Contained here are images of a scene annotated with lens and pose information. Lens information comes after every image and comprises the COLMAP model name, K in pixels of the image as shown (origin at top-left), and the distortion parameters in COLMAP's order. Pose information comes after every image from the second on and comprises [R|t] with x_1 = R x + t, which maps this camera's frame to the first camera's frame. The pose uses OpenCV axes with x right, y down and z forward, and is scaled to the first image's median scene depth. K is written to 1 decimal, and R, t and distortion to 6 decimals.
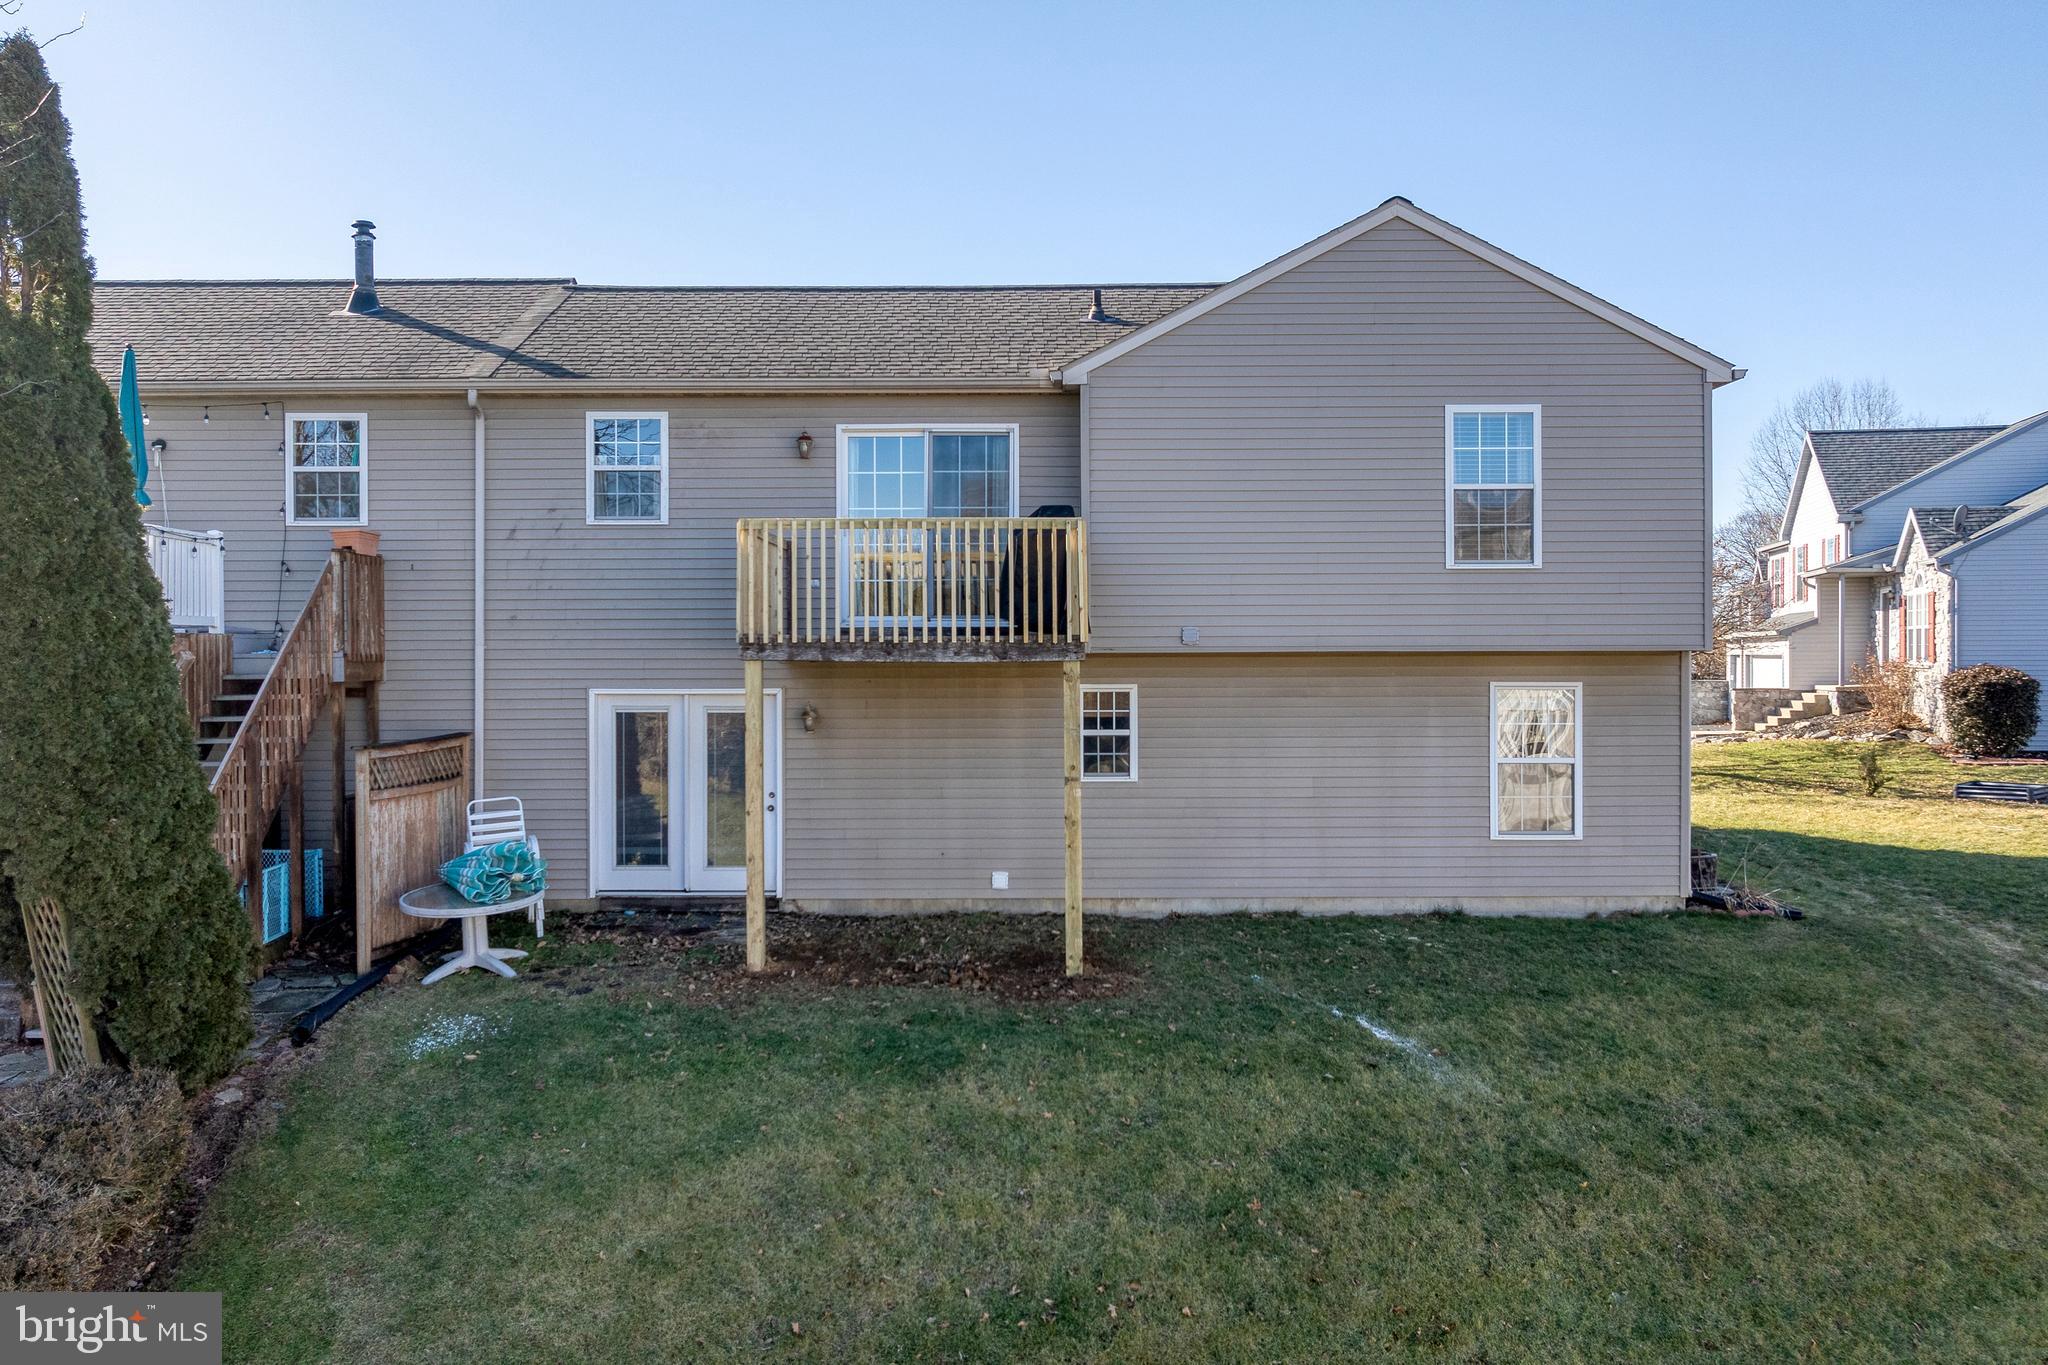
lens RADIAL K [[1703.4, 0, 1031.7], [0, 1703.4, 679.9], [0, 0, 1]] dist [-0.022432, 0.041701]
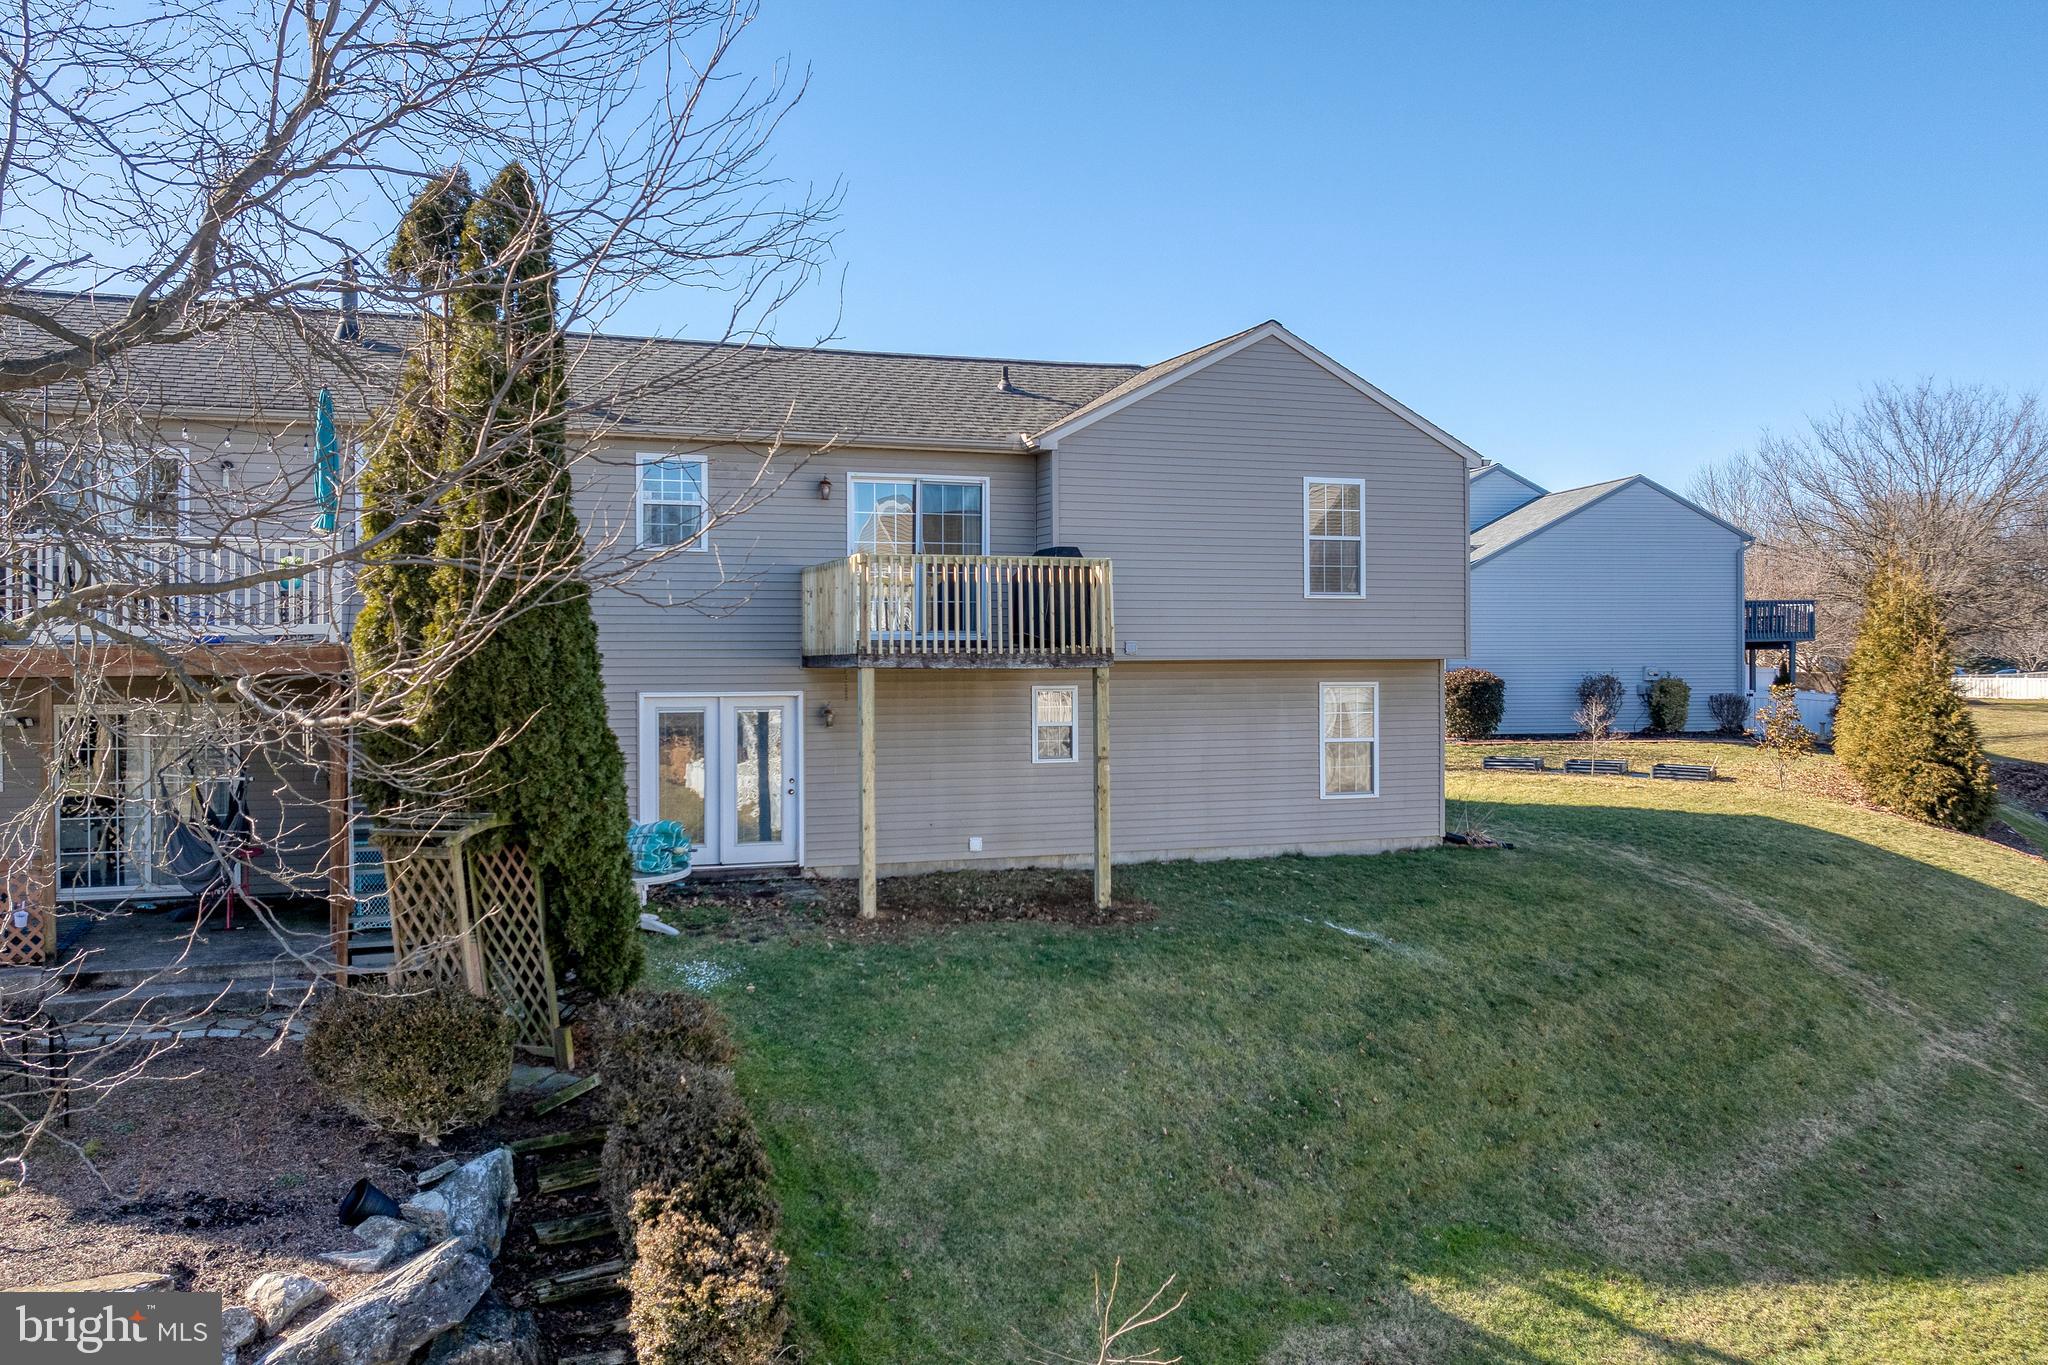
lens RADIAL K [[1703.4, 0, 1019.5], [0, 1703.4, 687.9], [0, 0, 1]] dist [-0.022432, 0.041701]
pose [[0.932762, -0.007030, 0.360424, -0.438467], [0.006391, 0.999975, 0.002966, 0.000178], [-0.360436, -0.000463, 0.932784, -0.170780]]
